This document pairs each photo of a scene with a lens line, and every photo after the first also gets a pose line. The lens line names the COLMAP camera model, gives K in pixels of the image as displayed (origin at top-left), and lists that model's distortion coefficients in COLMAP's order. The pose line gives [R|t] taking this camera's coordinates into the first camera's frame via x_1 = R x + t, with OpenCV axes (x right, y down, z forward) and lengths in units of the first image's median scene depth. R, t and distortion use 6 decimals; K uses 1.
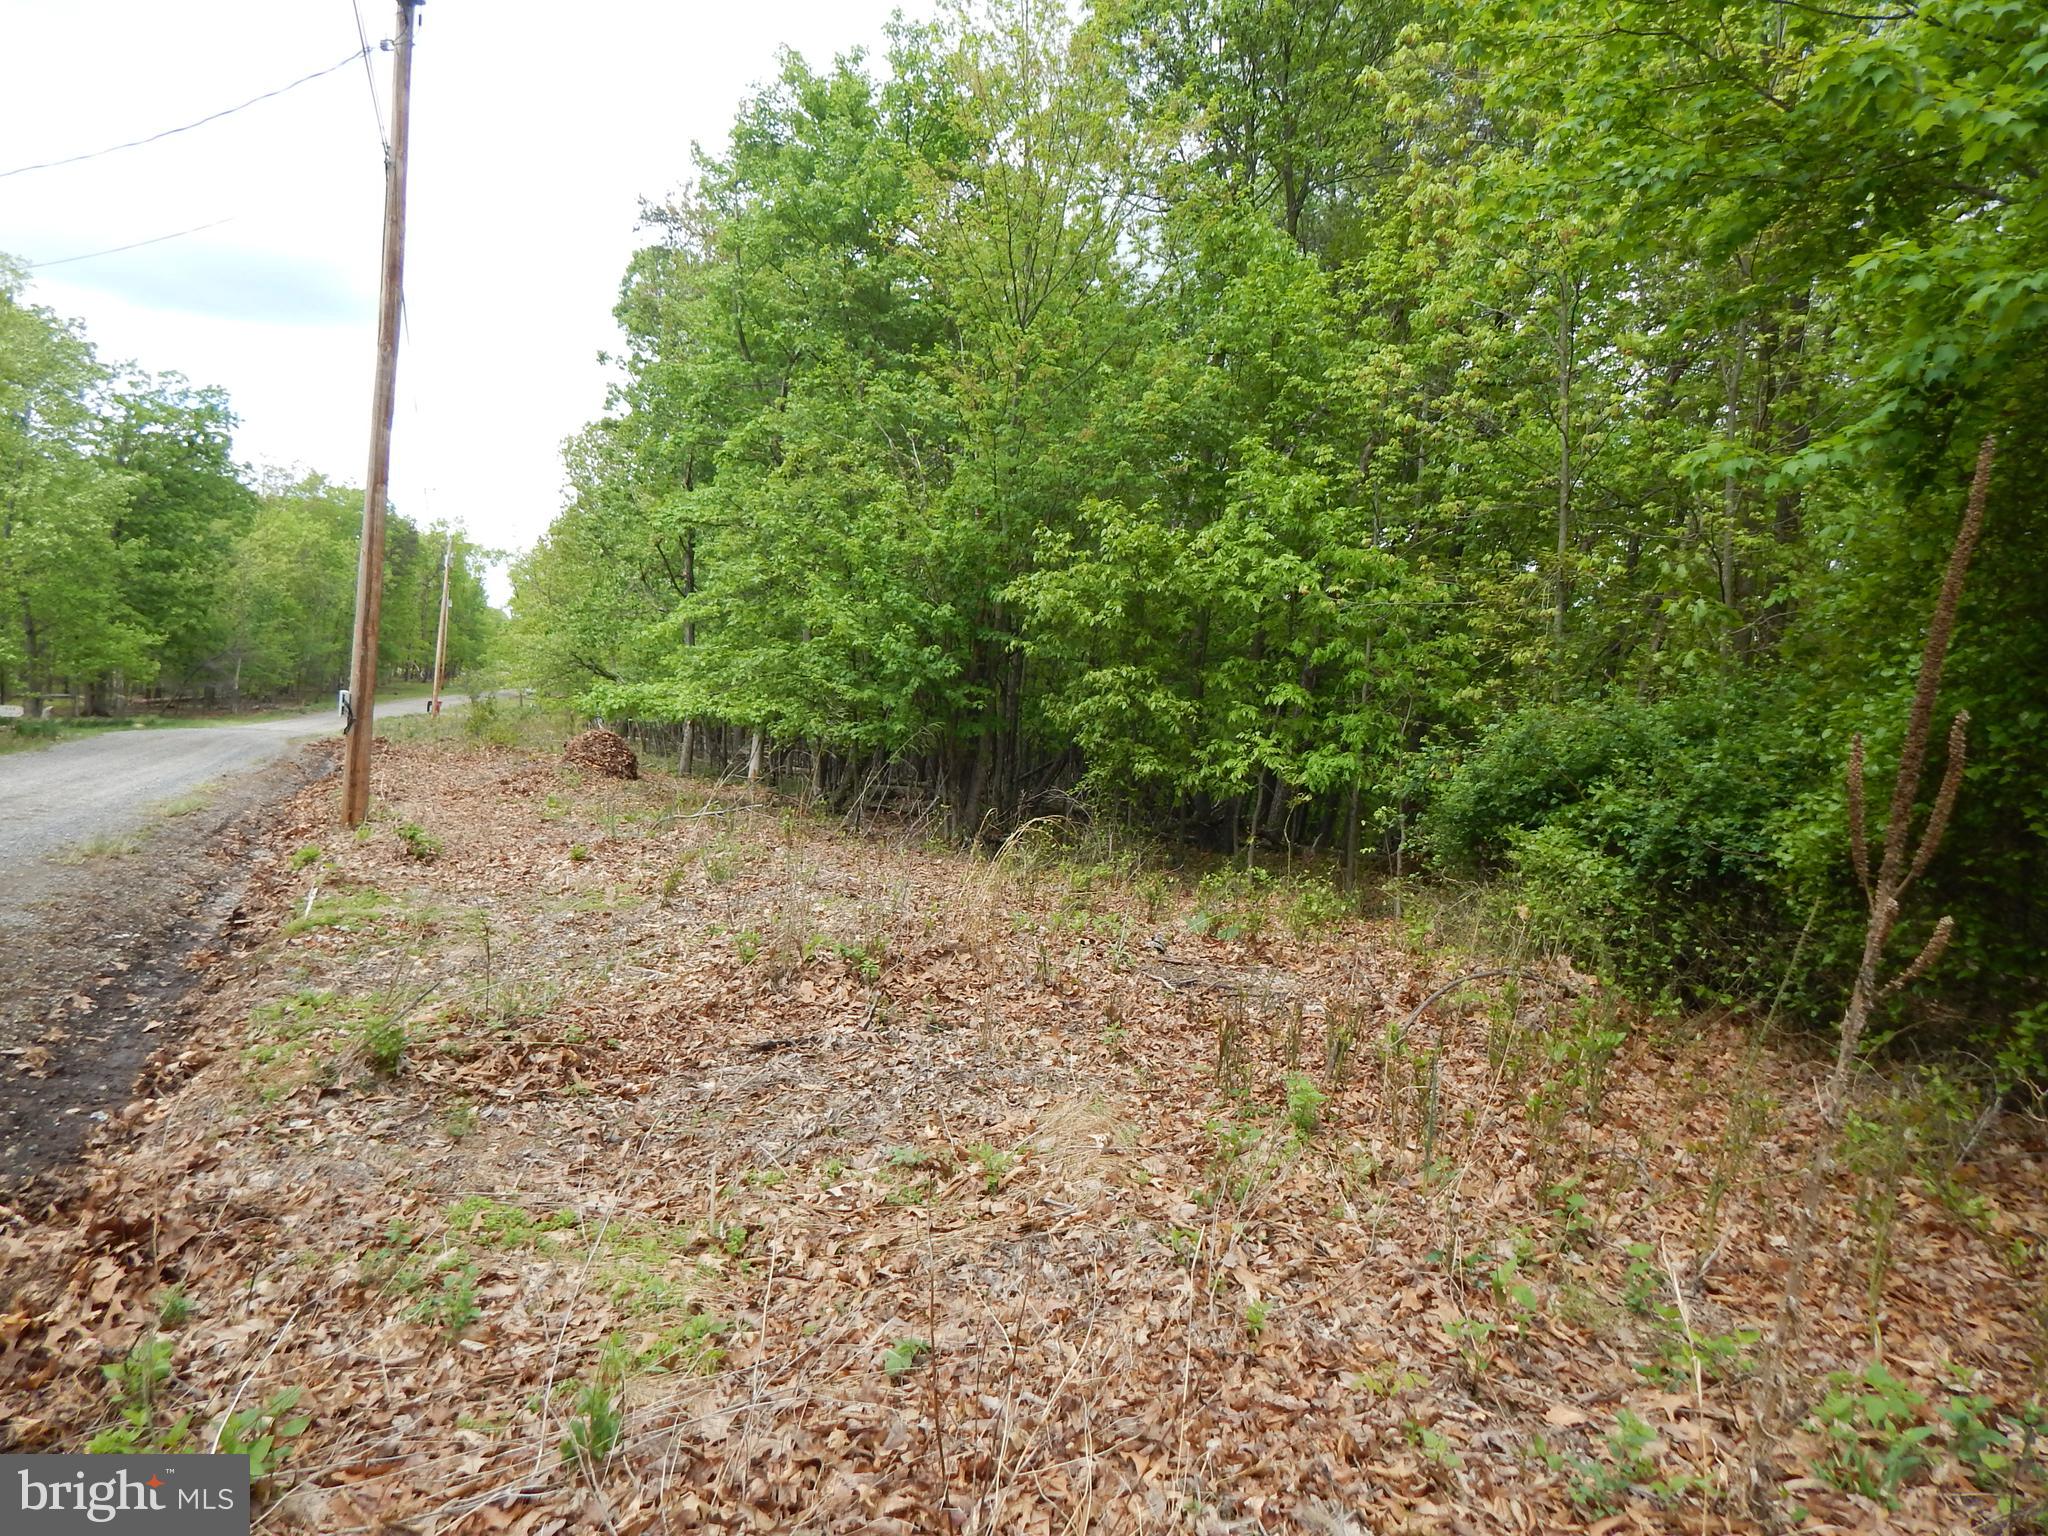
lens RADIAL K [[1339.4, 0, 1063.1], [0, 1339.4, 759.4], [0, 0, 1]] dist [0.003432, -0.005457]
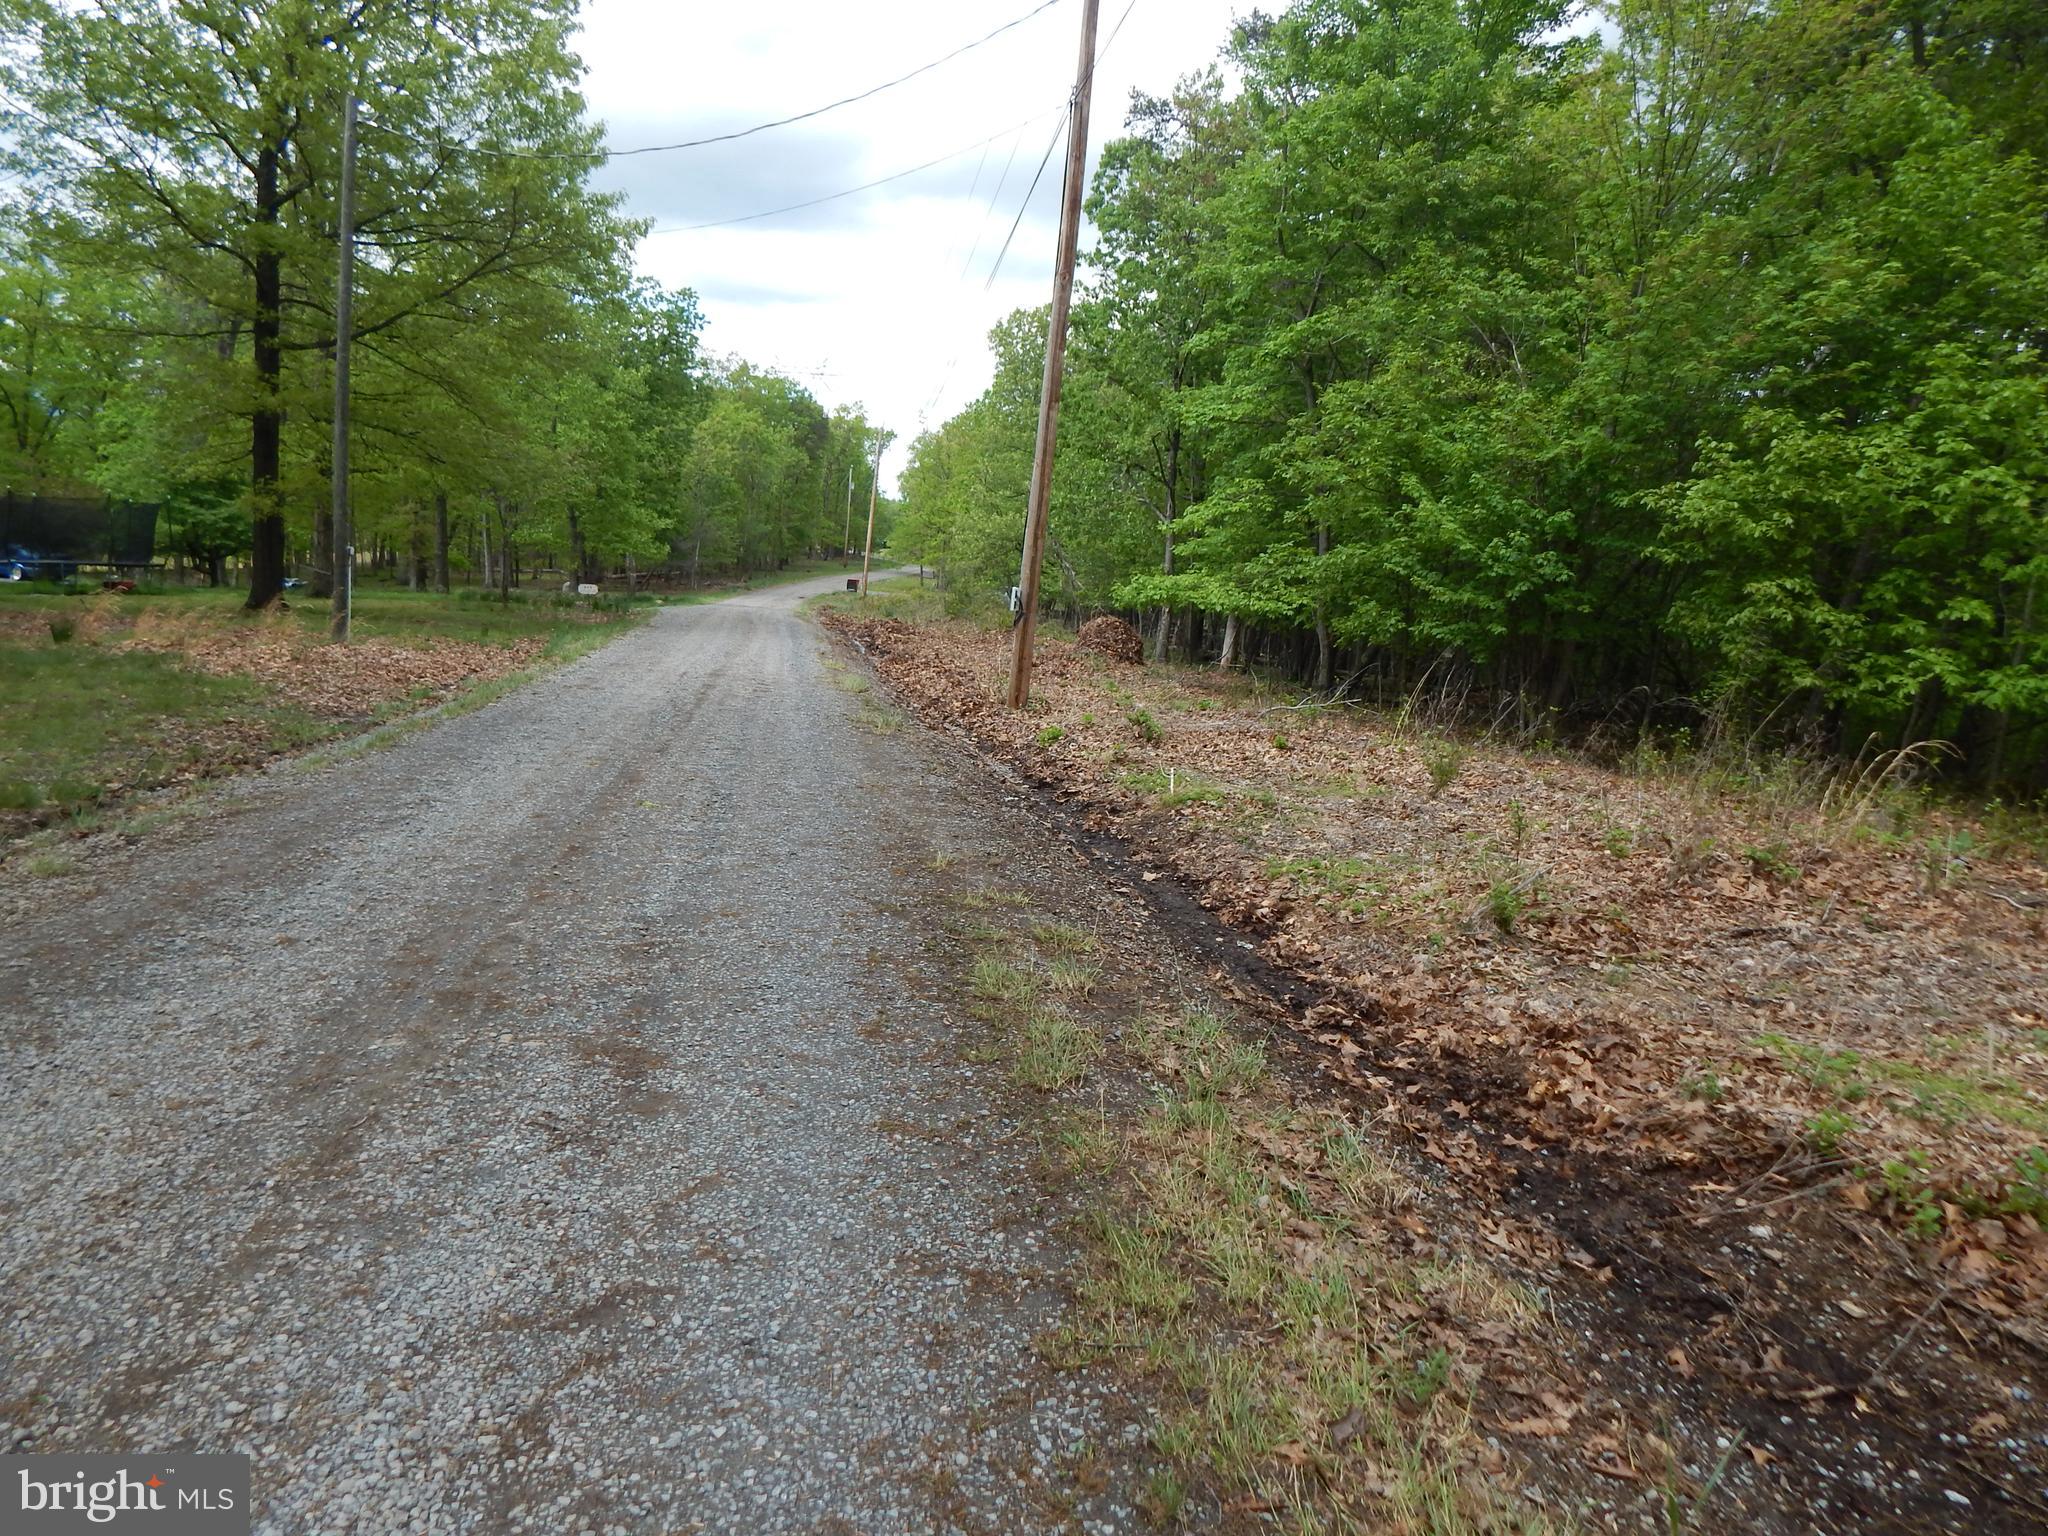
lens RADIAL K [[1339.4, 0, 1036.0], [0, 1339.4, 777.7], [0, 0, 1]] dist [0.003432, -0.005457]
pose [[0.965628, 0.053482, -0.254365, -0.205082], [-0.027105, 0.993986, 0.106095, -0.010866], [0.258510, -0.095554, 0.961271, -0.107585]]
